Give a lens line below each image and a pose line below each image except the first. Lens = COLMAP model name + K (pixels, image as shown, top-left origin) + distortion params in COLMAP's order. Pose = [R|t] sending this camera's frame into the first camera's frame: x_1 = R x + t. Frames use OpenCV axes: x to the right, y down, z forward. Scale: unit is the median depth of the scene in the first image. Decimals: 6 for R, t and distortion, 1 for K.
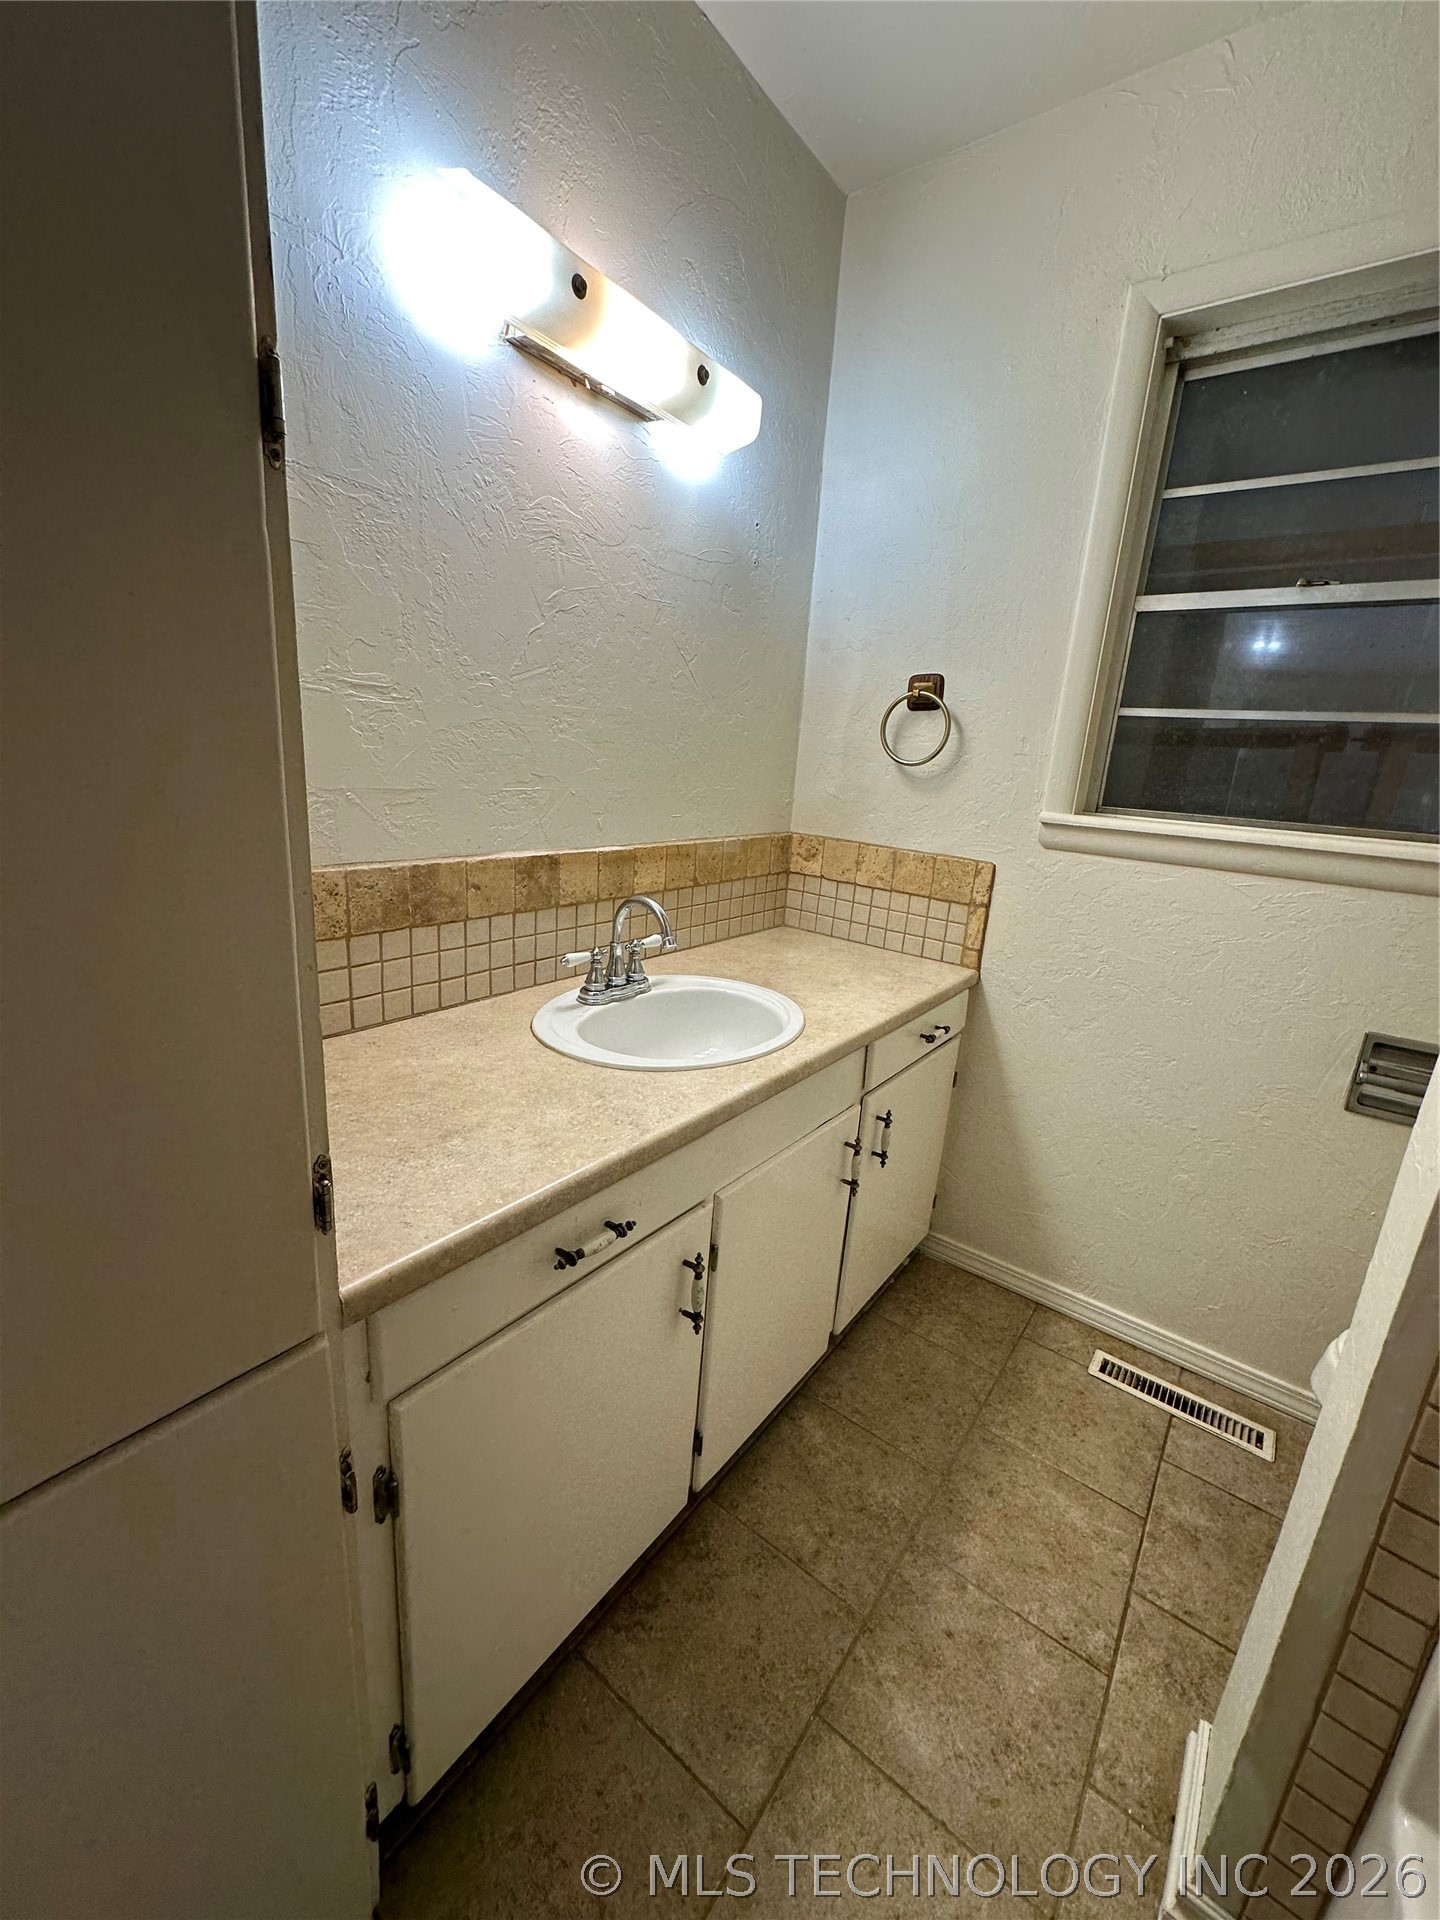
lens RADIAL K [[770.7, 0, 718.6], [0, 770.7, 959.4], [0, 0, 1]] dist [-0.002973, 0.000332]
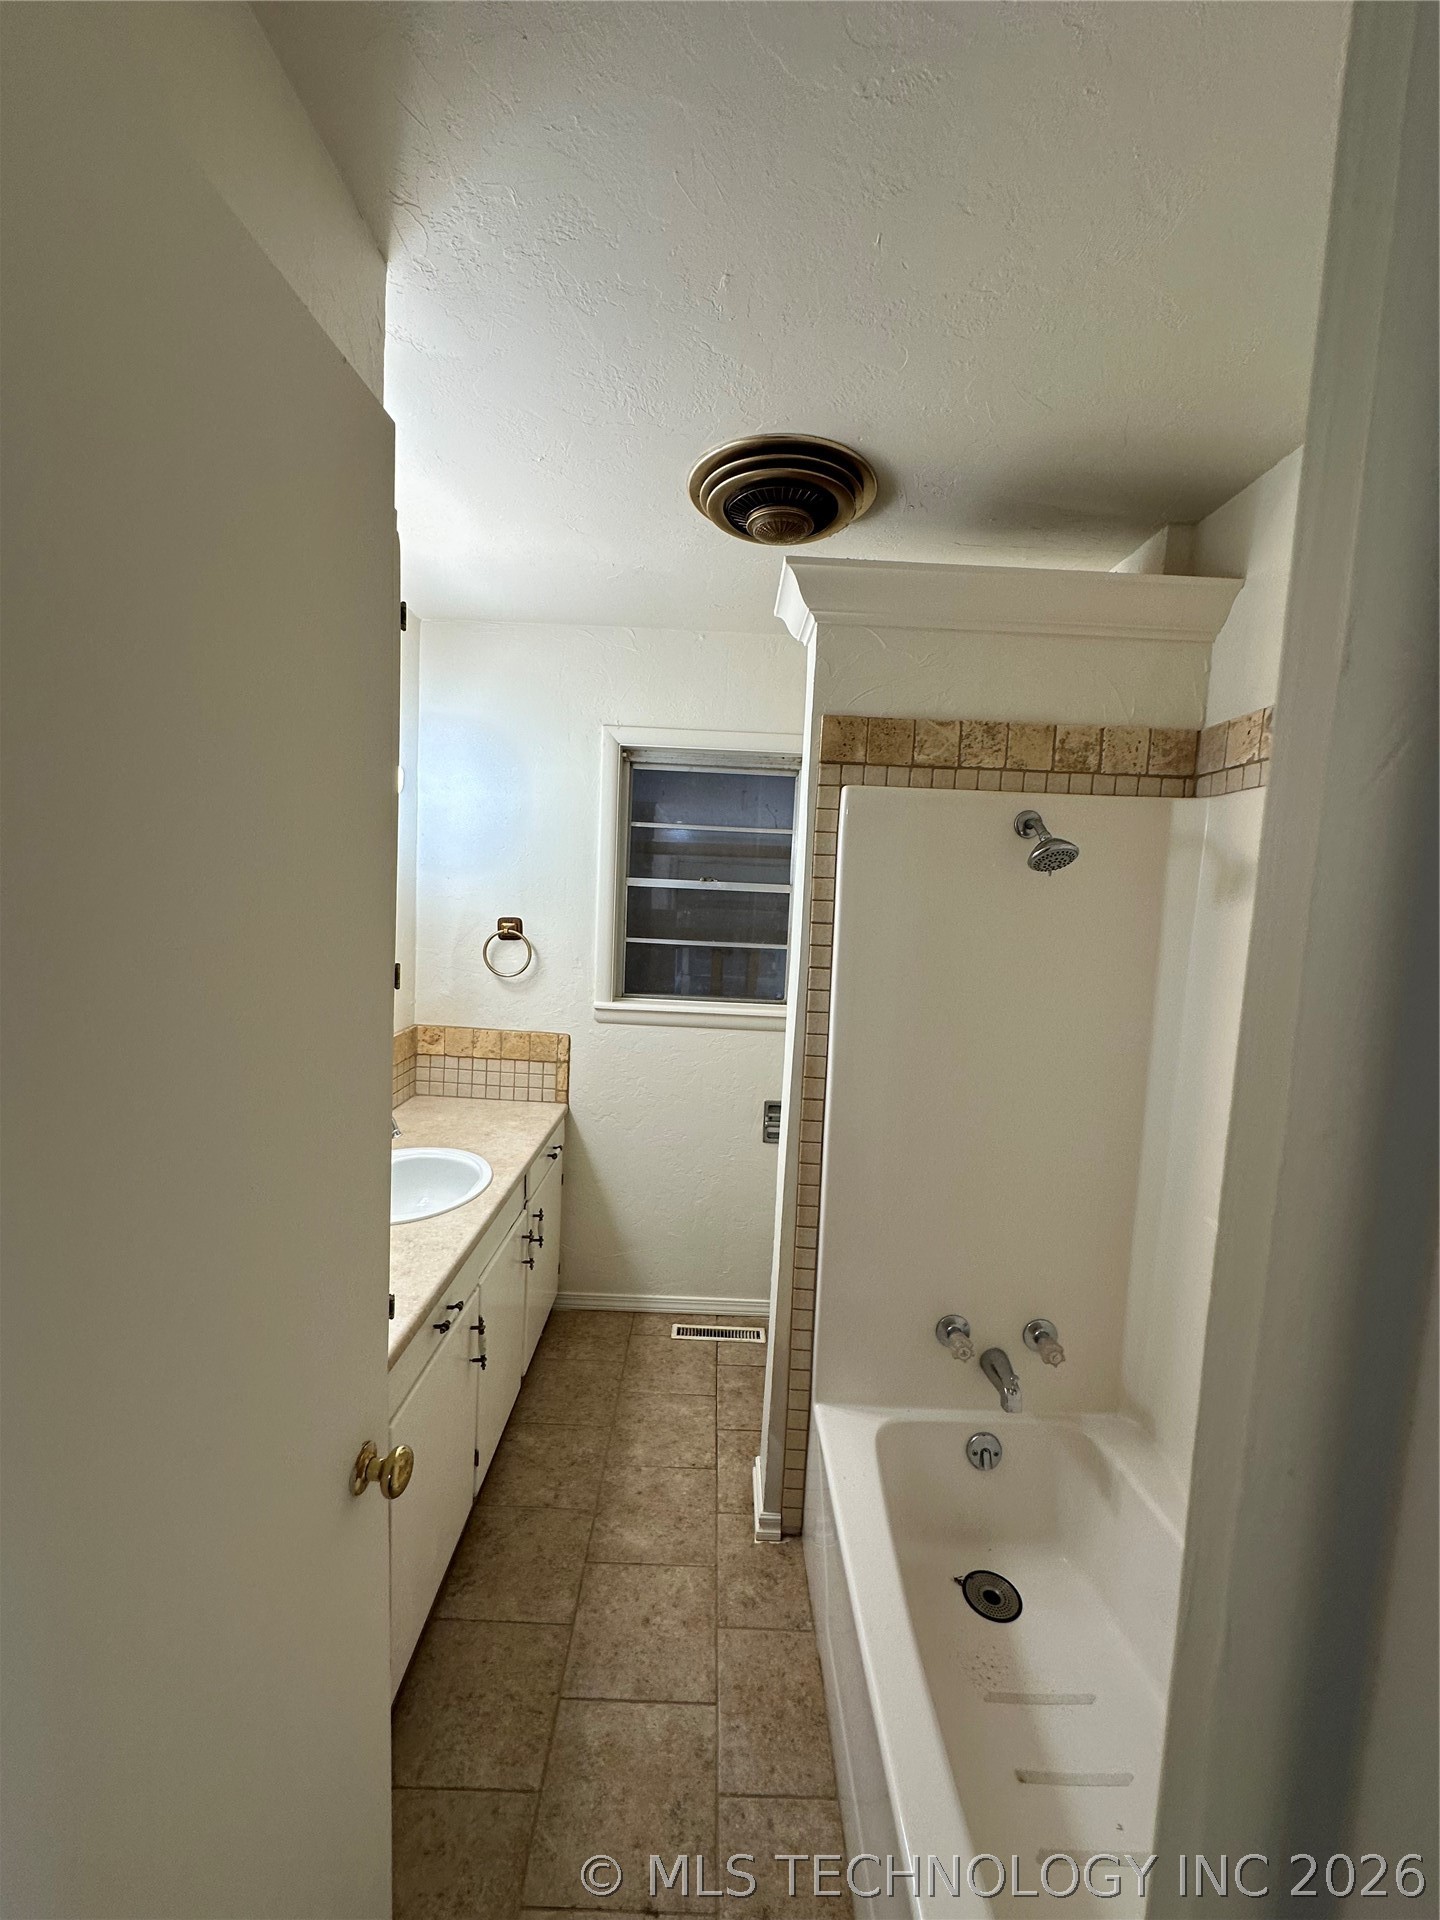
lens RADIAL K [[770.7, 0, 720.8], [0, 770.7, 962.7], [0, 0, 1]] dist [-0.002973, 0.000332]
pose [[0.794383, -0.085347, 0.601391, -0.341570], [0.161840, 0.984029, -0.074127, -0.106325], [-0.585460, 0.156214, 0.795509, -0.471957]]
